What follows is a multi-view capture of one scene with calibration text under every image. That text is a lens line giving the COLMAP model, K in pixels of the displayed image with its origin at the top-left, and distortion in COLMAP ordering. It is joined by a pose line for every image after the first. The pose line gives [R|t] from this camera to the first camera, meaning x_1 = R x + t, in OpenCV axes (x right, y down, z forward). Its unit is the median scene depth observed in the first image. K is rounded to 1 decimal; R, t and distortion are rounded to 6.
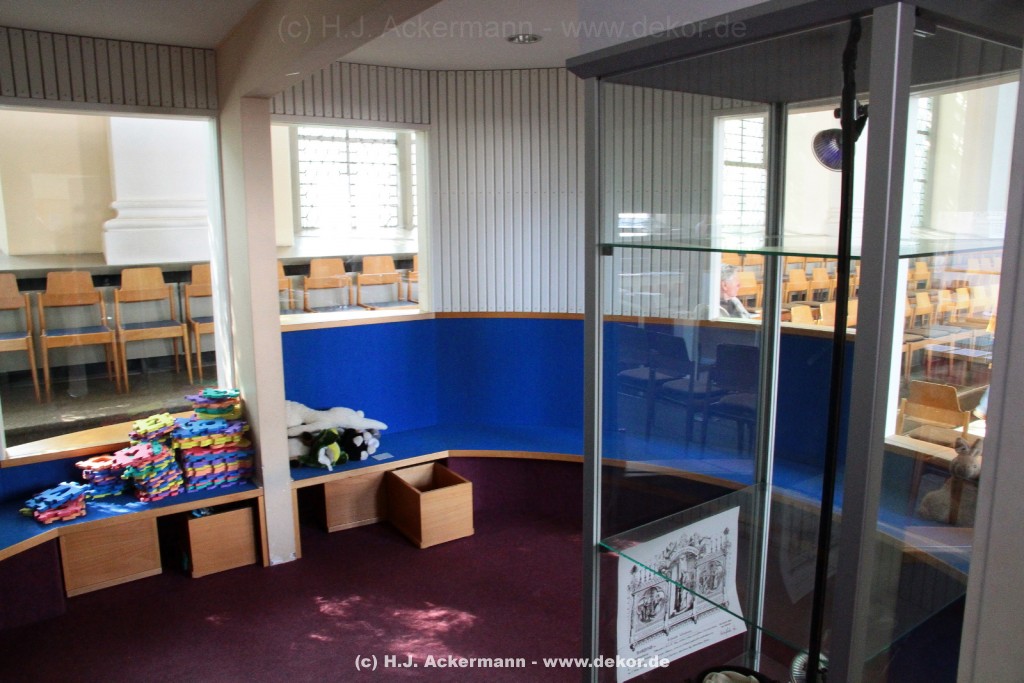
lens RADIAL K [[738.2, 0, 512.0], [0, 738.2, 341.5], [0, 0, 1]] dist [-0.057468, 0.002783]
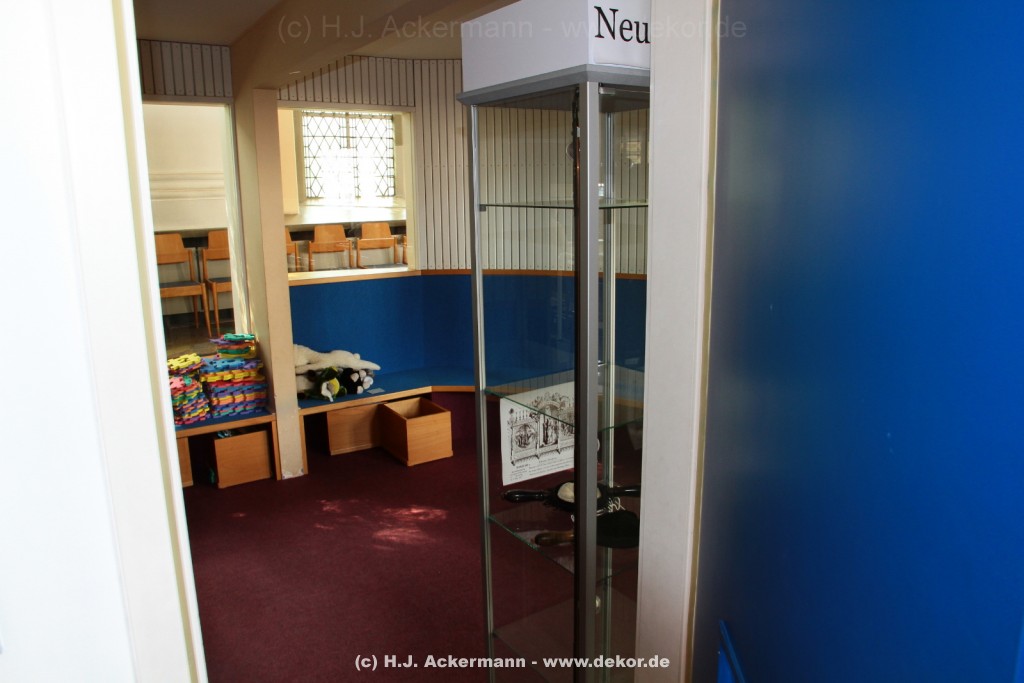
lens RADIAL K [[738.2, 0, 512.0], [0, 738.2, 341.5], [0, 0, 1]] dist [-0.057468, 0.002783]
pose [[0.999943, -0.002750, -0.010289, 0.058694], [0.003169, 0.999157, 0.040927, 0.030352], [0.010167, -0.040957, 0.999109, -0.187602]]
